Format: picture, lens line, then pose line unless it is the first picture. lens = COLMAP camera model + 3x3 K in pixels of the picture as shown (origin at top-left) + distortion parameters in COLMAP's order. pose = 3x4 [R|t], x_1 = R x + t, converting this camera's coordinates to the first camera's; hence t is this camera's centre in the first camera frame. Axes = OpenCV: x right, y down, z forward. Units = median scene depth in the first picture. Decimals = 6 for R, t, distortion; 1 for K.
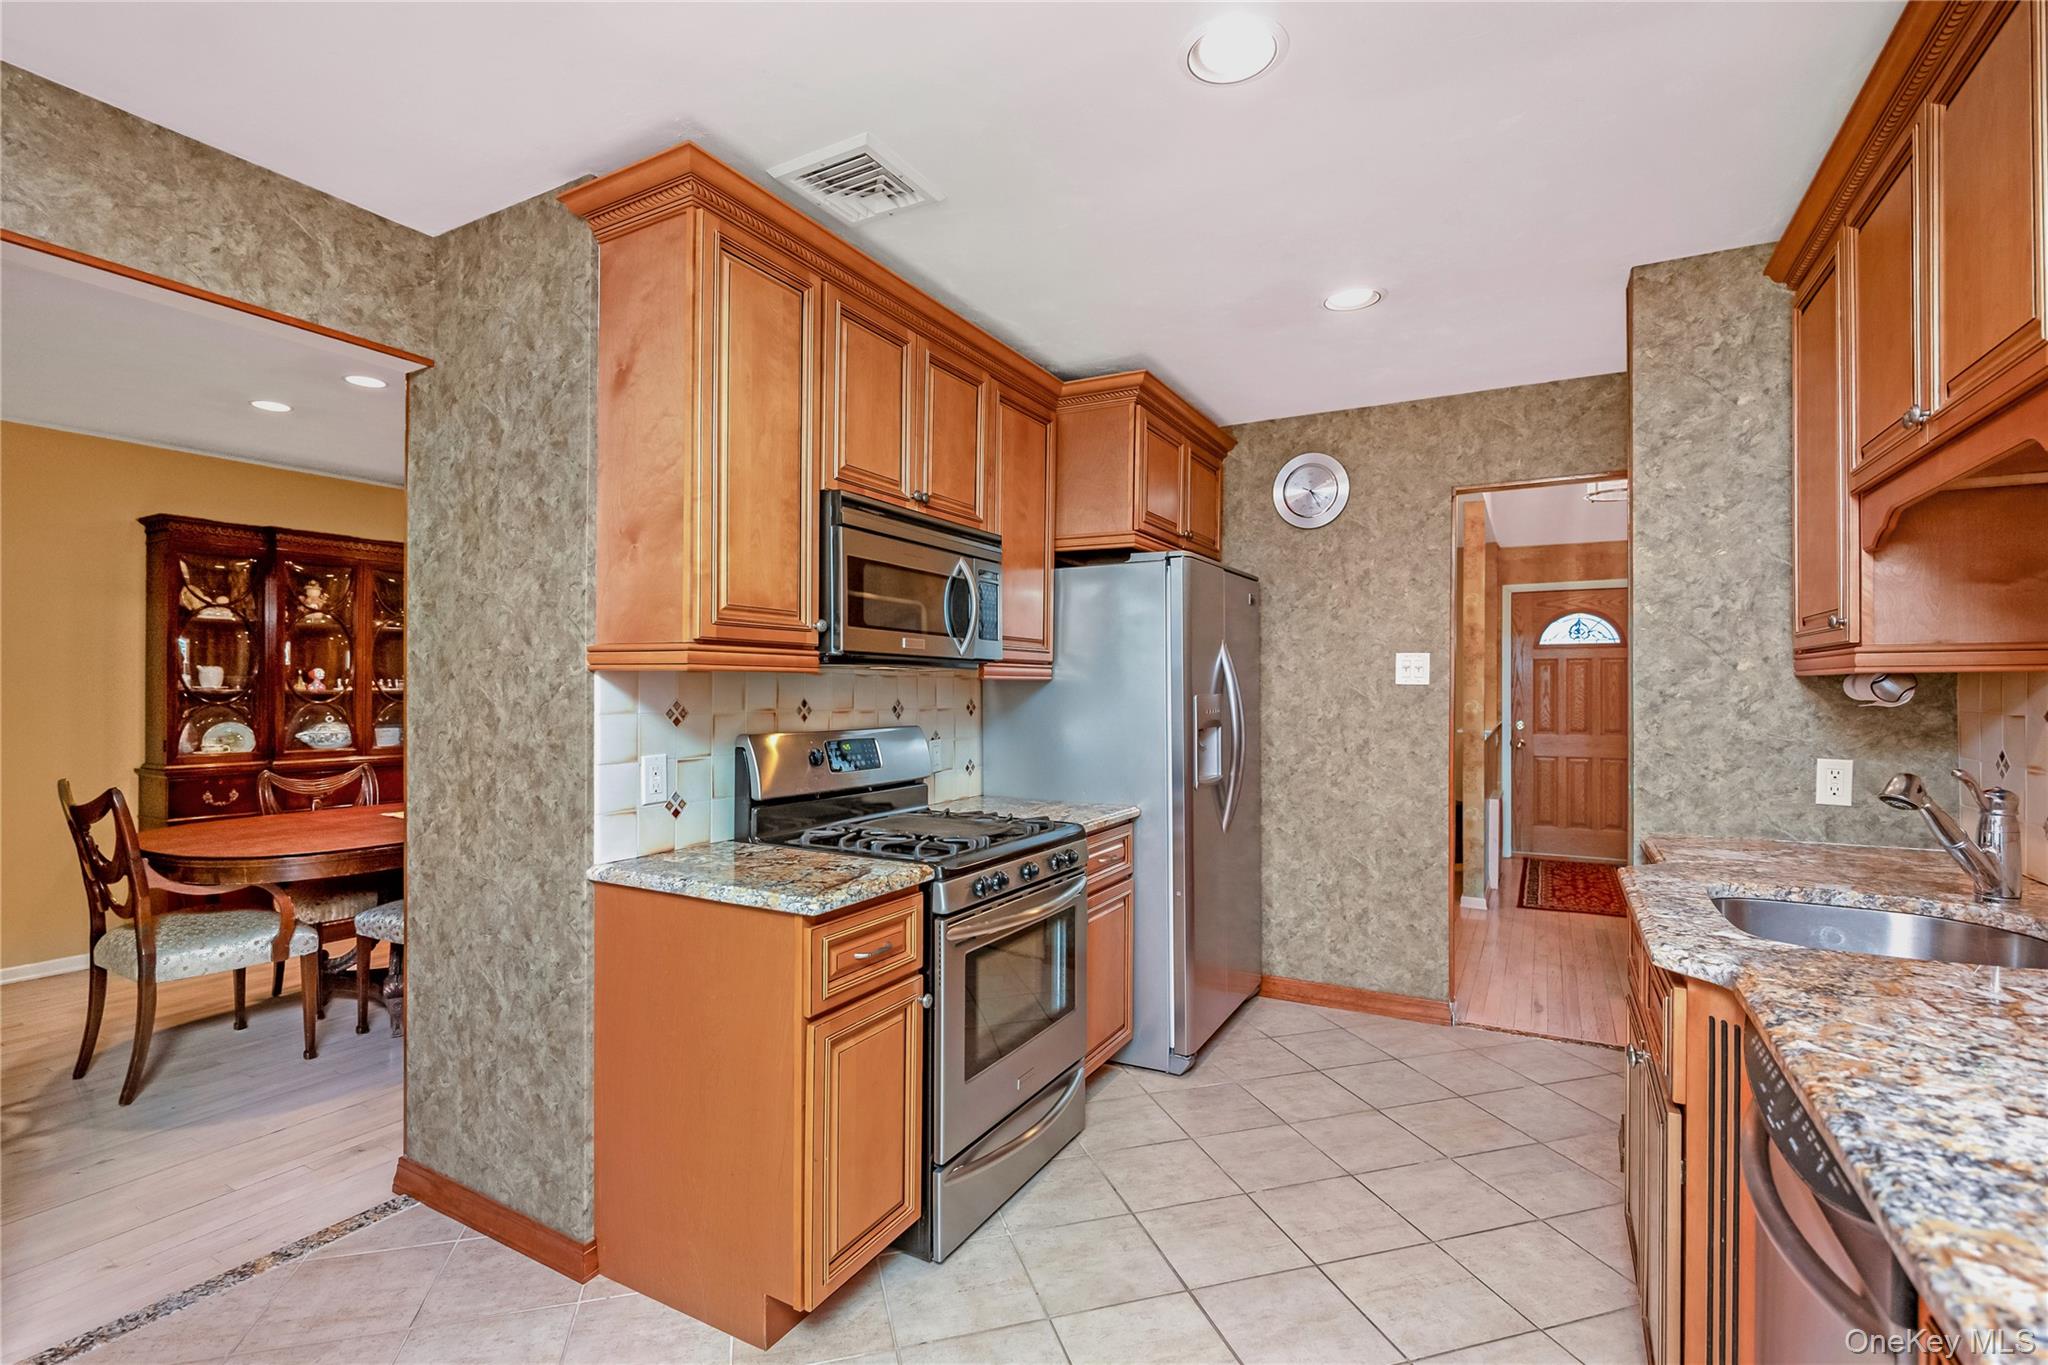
lens RADIAL K [[906.8, 0, 1027.1], [0, 906.8, 693.8], [0, 0, 1]] dist [-0.003943, -0.000253]
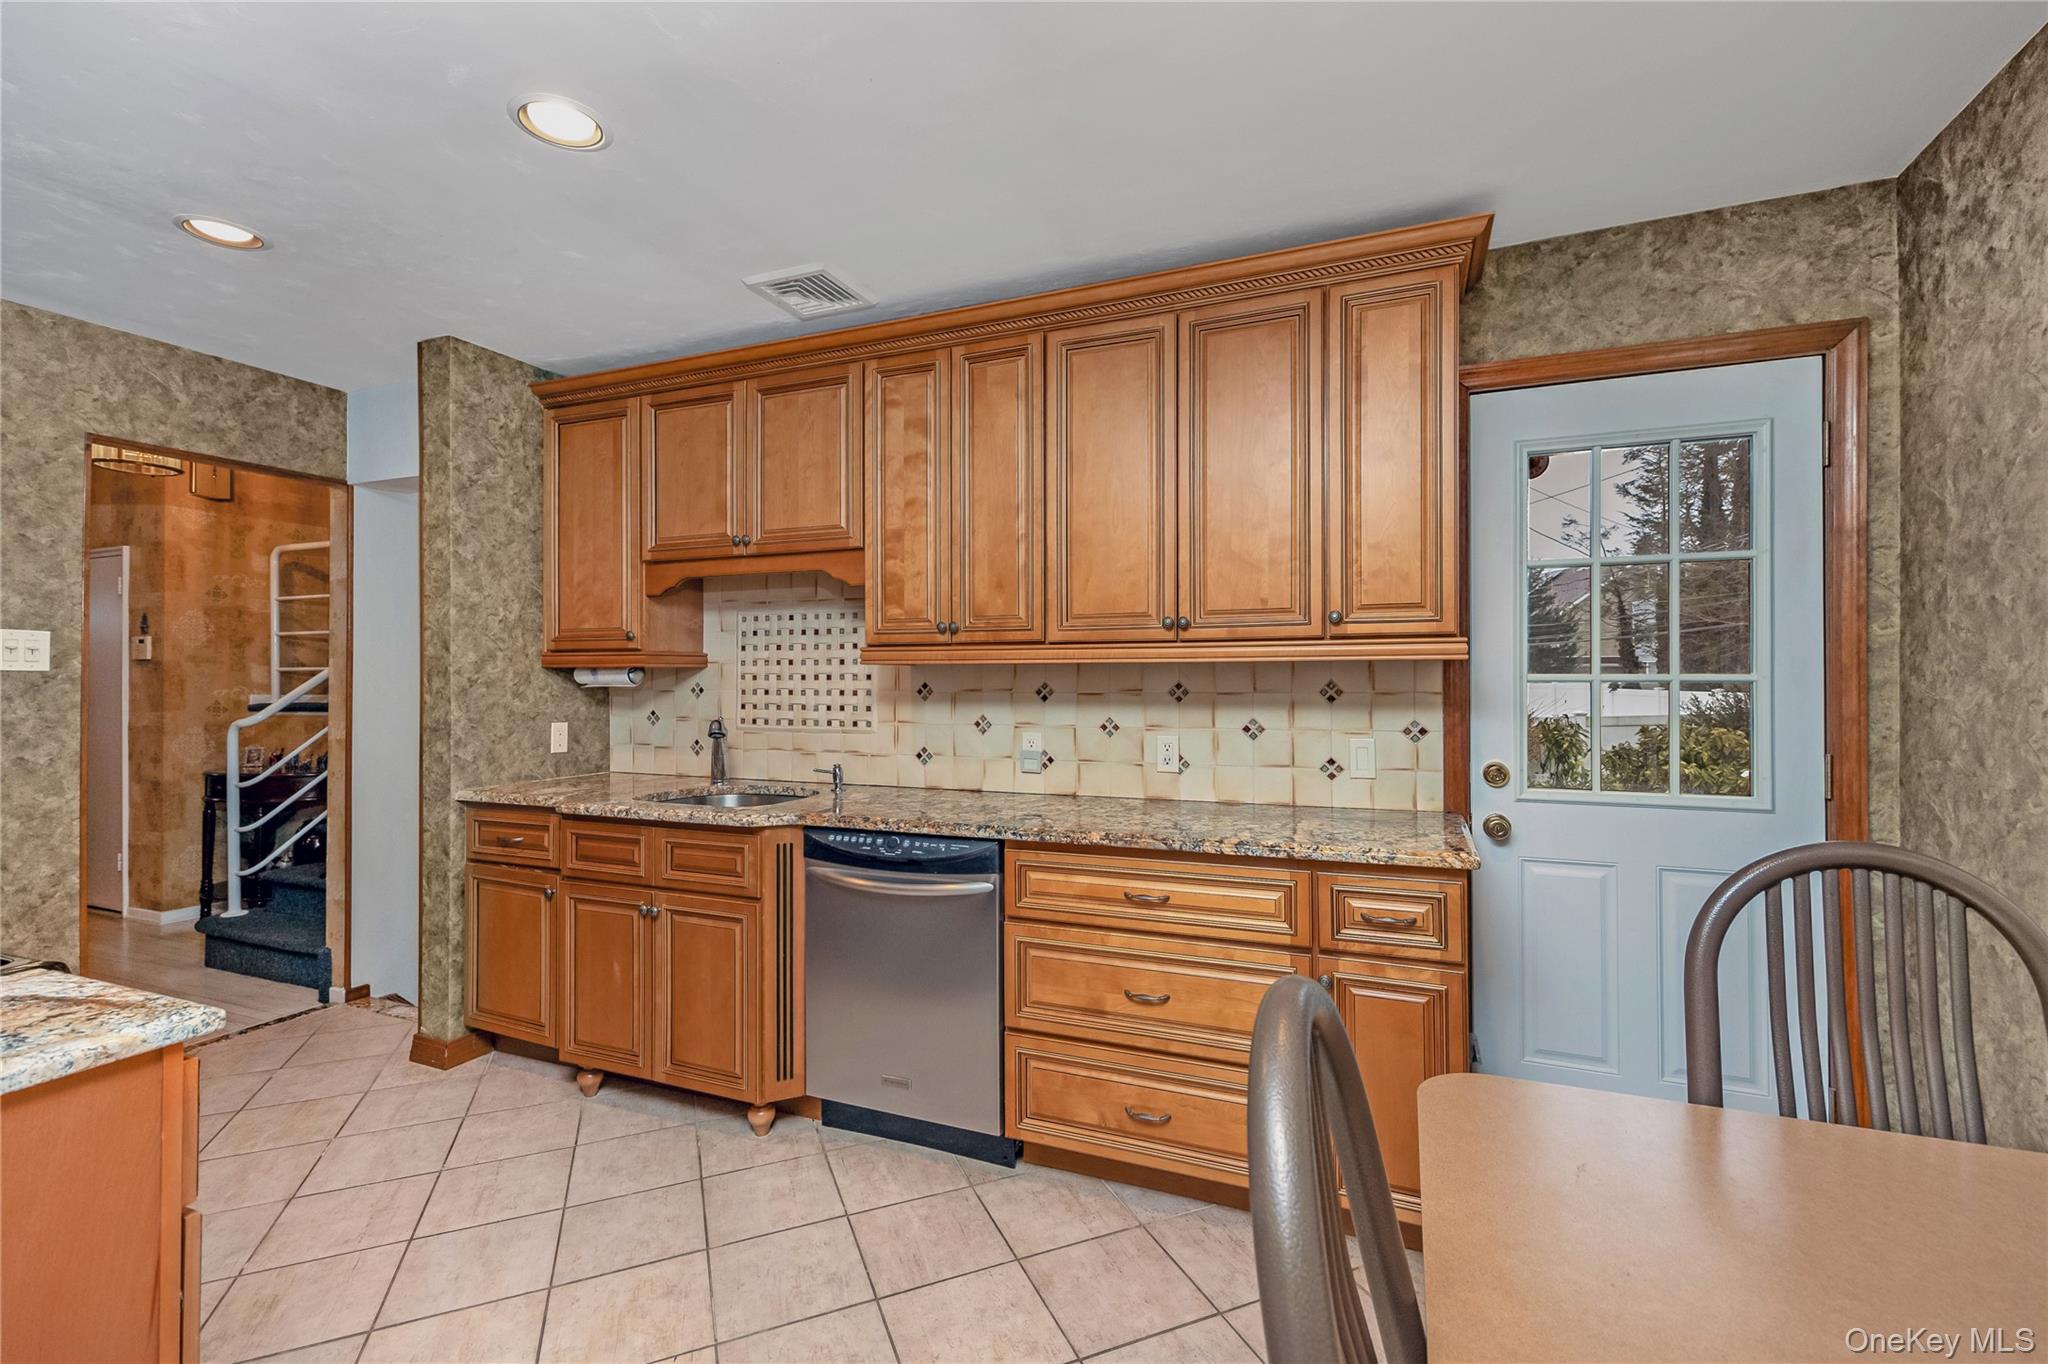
lens RADIAL K [[860.1, 0, 1024.0], [0, 860.1, 682.0], [0, 0, 1]] dist [-0.000023, -0.000038]
pose [[-0.087586, -0.009561, 0.996111, -0.563438], [0.005459, 0.999934, 0.010078, -0.004937], [-0.996142, 0.006320, -0.087528, 0.311647]]
